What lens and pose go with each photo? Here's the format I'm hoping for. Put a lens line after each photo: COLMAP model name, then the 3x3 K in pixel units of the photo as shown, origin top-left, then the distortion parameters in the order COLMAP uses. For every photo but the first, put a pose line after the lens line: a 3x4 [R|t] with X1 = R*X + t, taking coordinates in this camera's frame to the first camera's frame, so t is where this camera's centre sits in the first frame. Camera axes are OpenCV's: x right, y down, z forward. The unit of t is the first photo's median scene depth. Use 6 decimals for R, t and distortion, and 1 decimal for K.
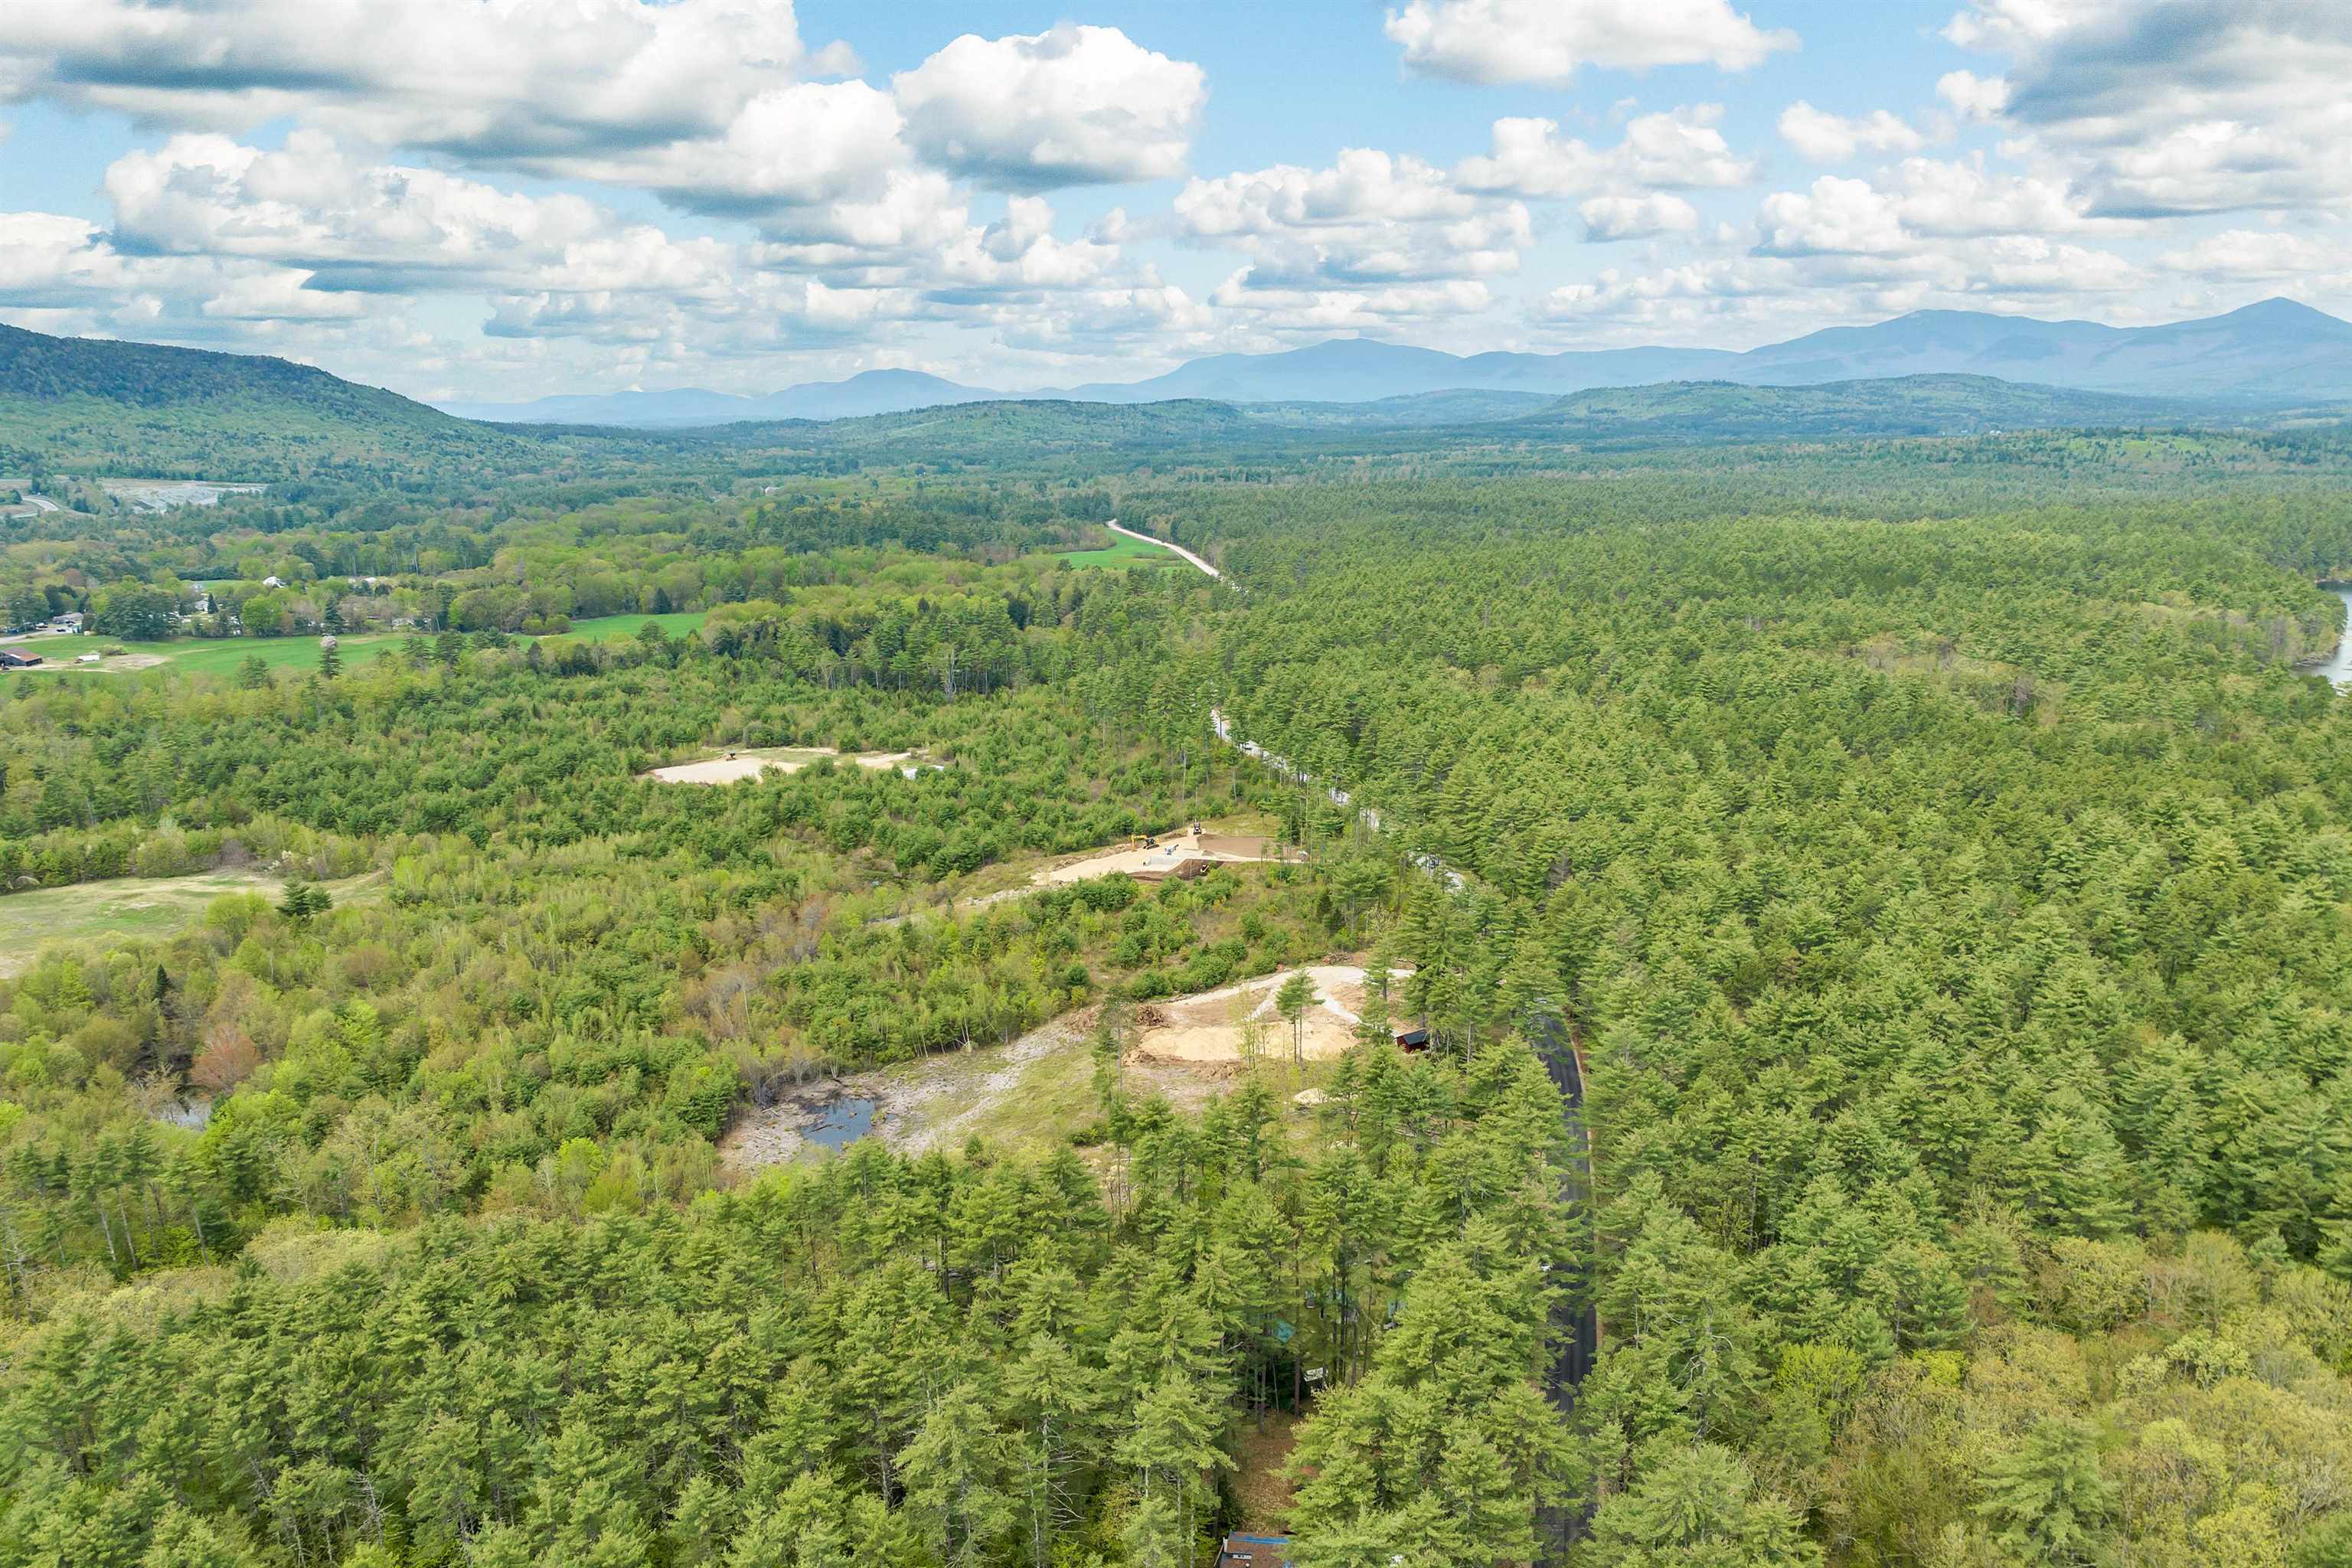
lens RADIAL K [[1679.6, 0, 1176.0], [0, 1679.6, 784.0], [0, 0, 1]] dist [-0.035510, -0.005091]
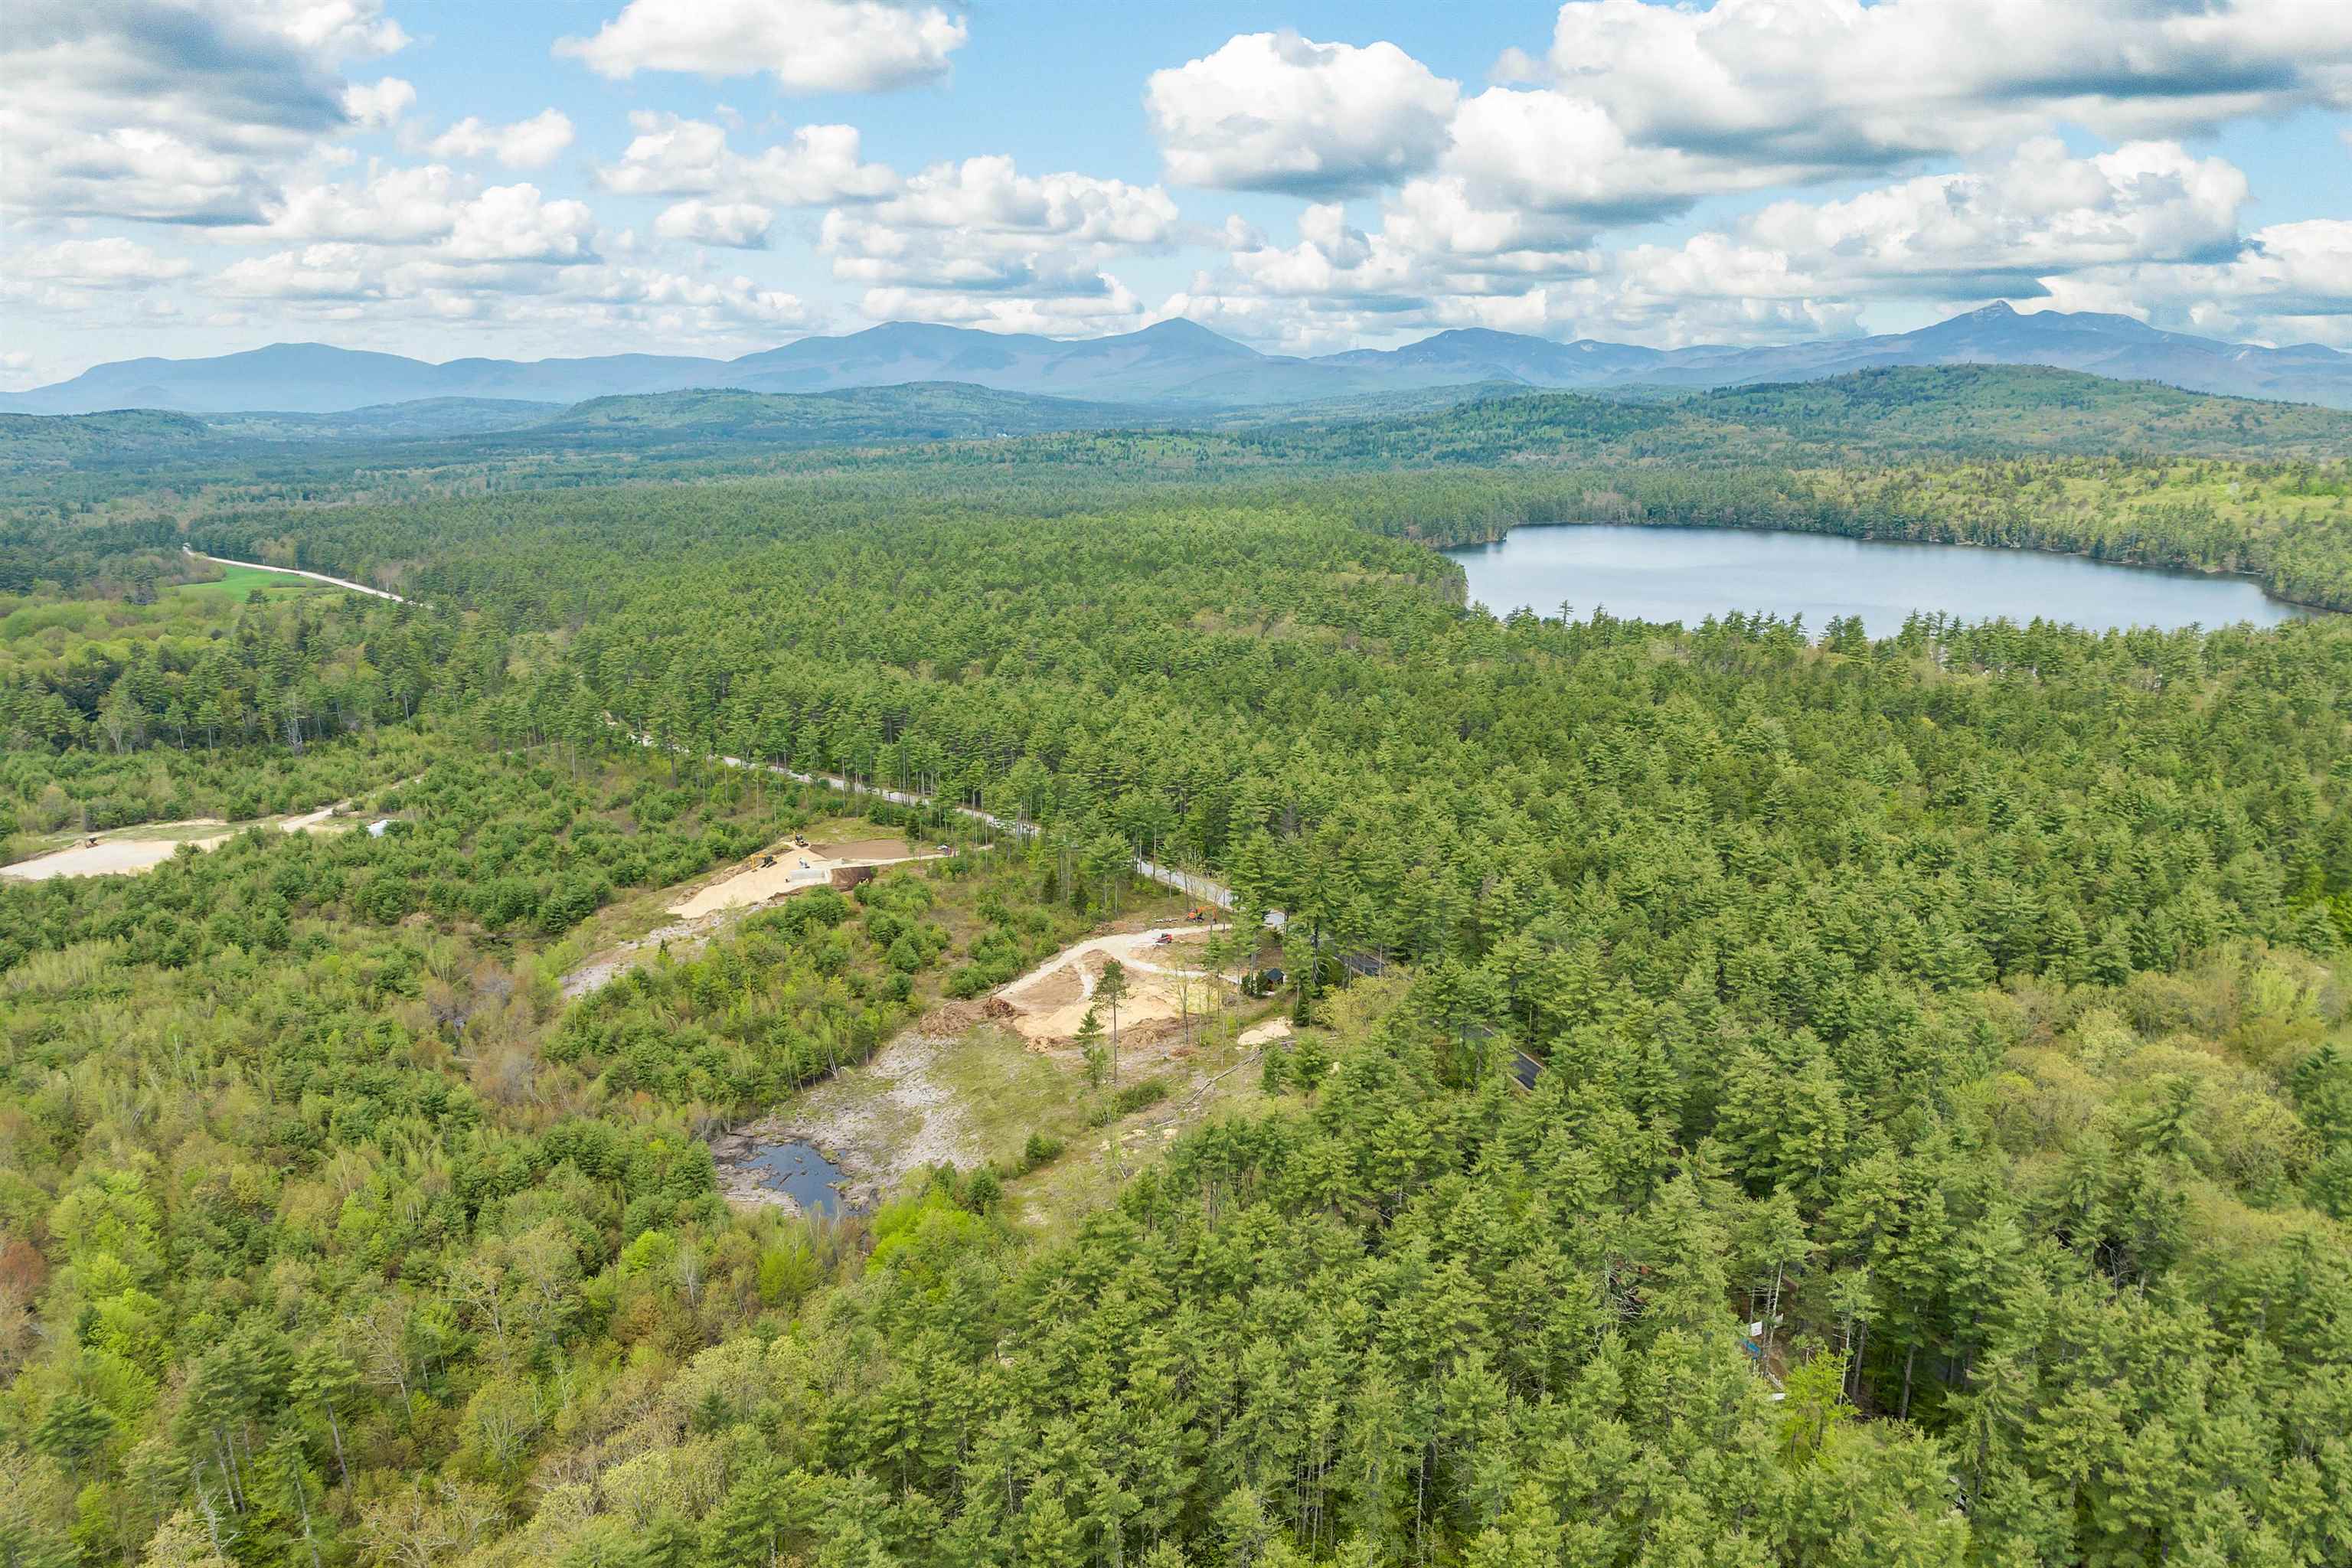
lens RADIAL K [[1679.6, 0, 1176.0], [0, 1679.6, 784.0], [0, 0, 1]] dist [-0.035510, -0.005091]
pose [[0.843588, -0.113120, 0.524941, -0.086474], [0.115479, 0.992904, 0.028386, -0.002348], [-0.524427, 0.036673, 0.850665, 0.015717]]
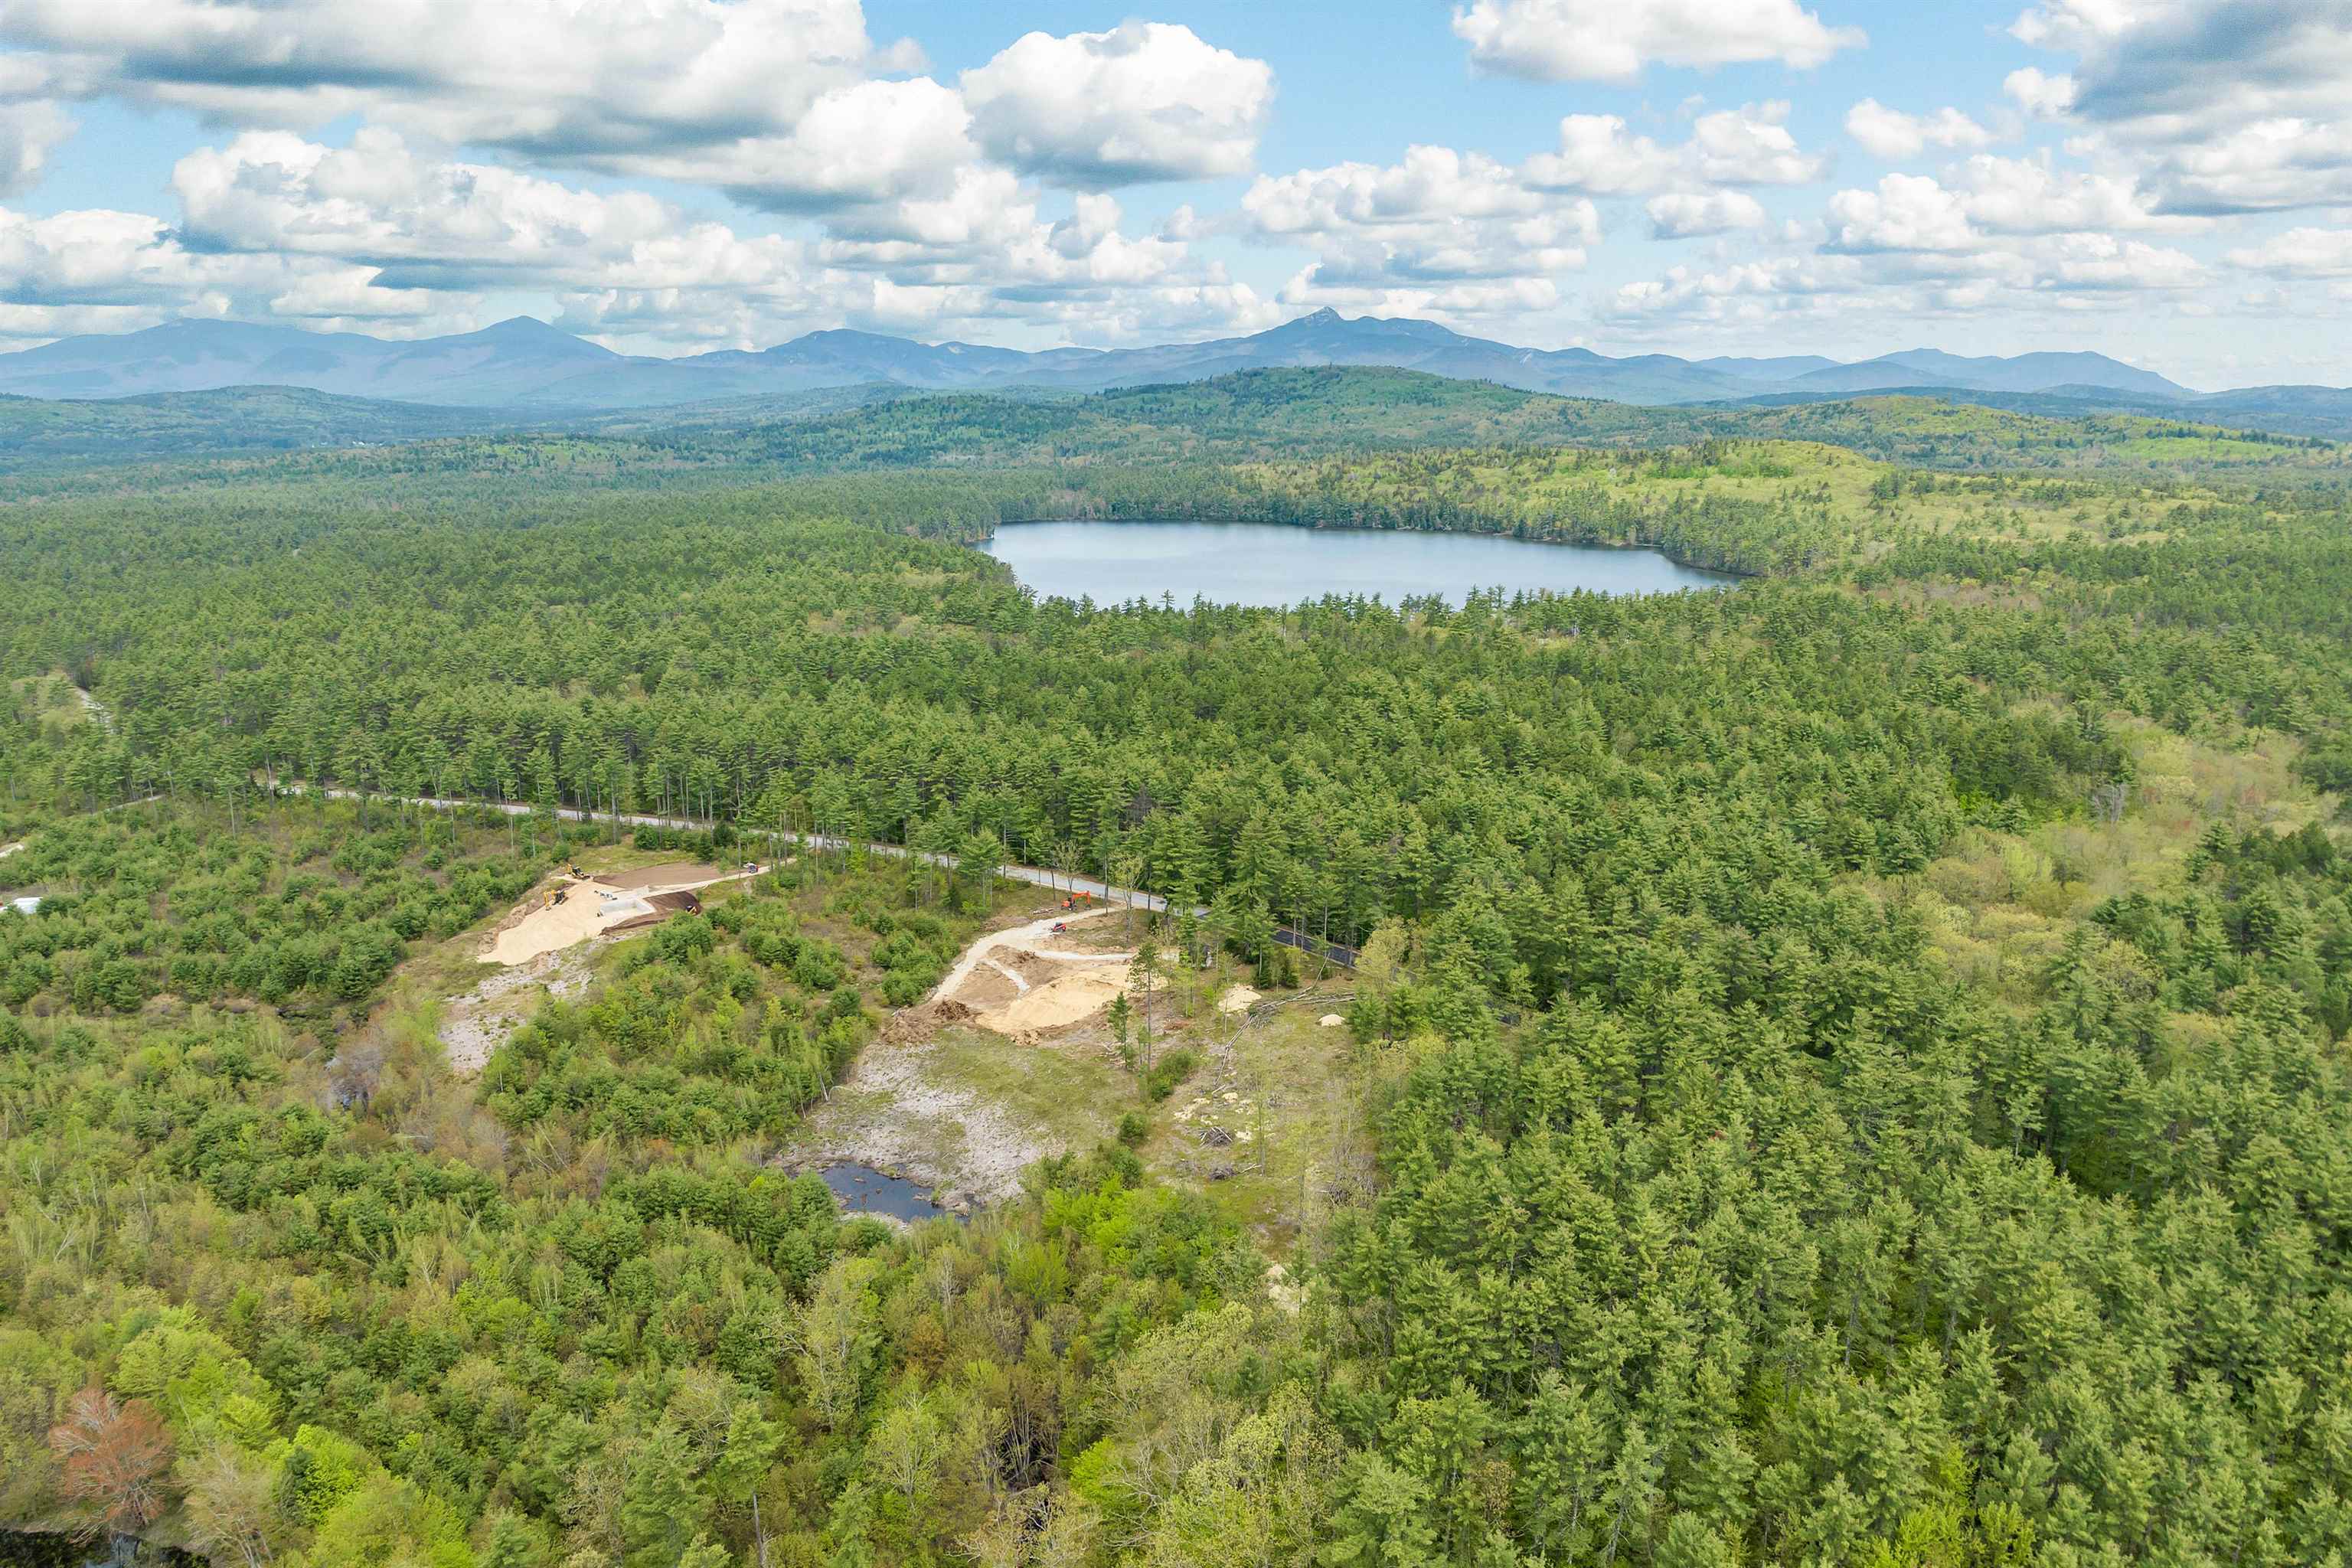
lens RADIAL K [[1679.6, 0, 1176.0], [0, 1679.6, 784.0], [0, 0, 1]] dist [-0.035510, -0.005091]
pose [[0.603815, -0.170332, 0.778714, -0.126657], [0.175577, 0.981330, 0.078508, -0.008365], [-0.777548, 0.089320, 0.622448, 0.044005]]
